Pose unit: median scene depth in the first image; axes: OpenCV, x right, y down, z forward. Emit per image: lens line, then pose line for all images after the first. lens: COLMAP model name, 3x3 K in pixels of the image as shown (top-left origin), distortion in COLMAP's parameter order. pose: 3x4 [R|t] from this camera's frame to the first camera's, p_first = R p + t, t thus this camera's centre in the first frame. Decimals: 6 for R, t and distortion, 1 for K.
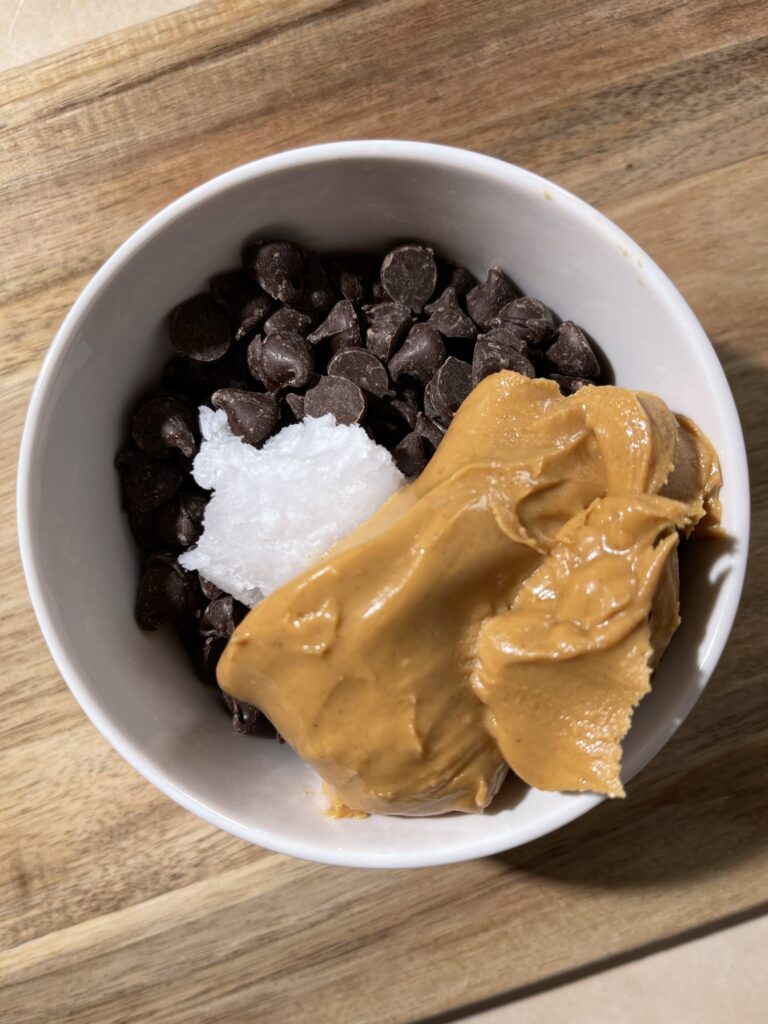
lens RADIAL K [[793.1, 0, 384.6], [0, 793.1, 513.9], [0, 0, 1]] dist [0.011691, -0.065112]
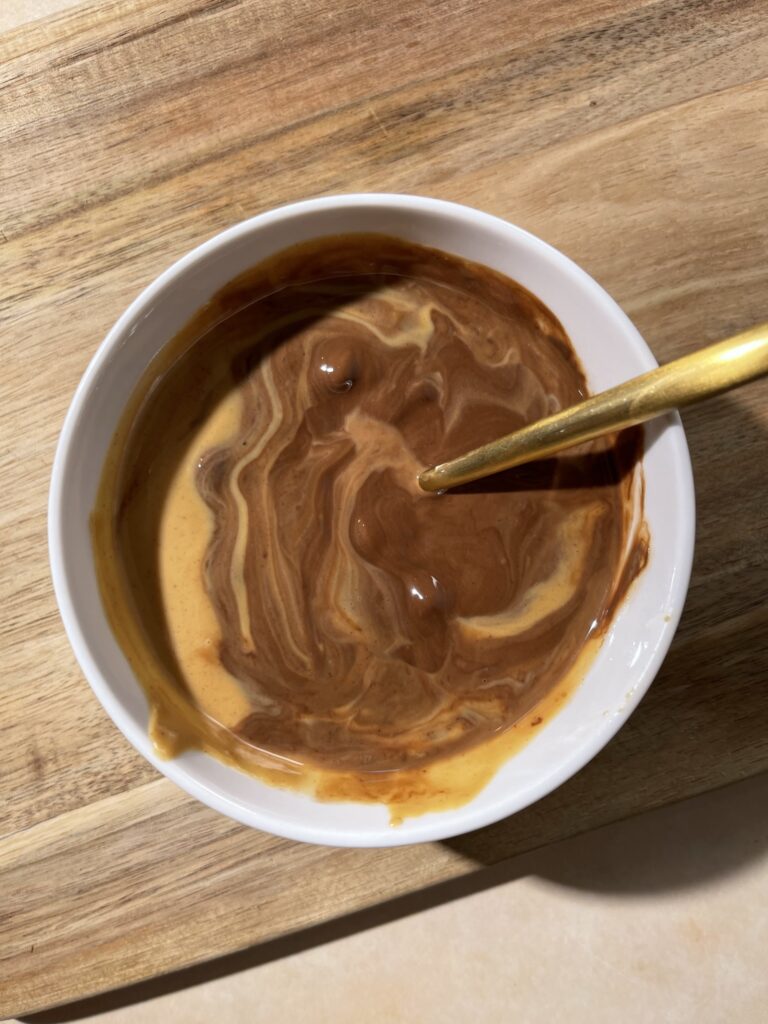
lens RADIAL K [[793.1, 0, 384.7], [0, 793.1, 510.9], [0, 0, 1]] dist [0.011691, -0.065112]
pose [[0.999786, -0.006262, 0.019705, -0.001859], [0.003996, 0.993587, 0.113002, -0.007499], [-0.020286, -0.112899, 0.993399, -0.139622]]
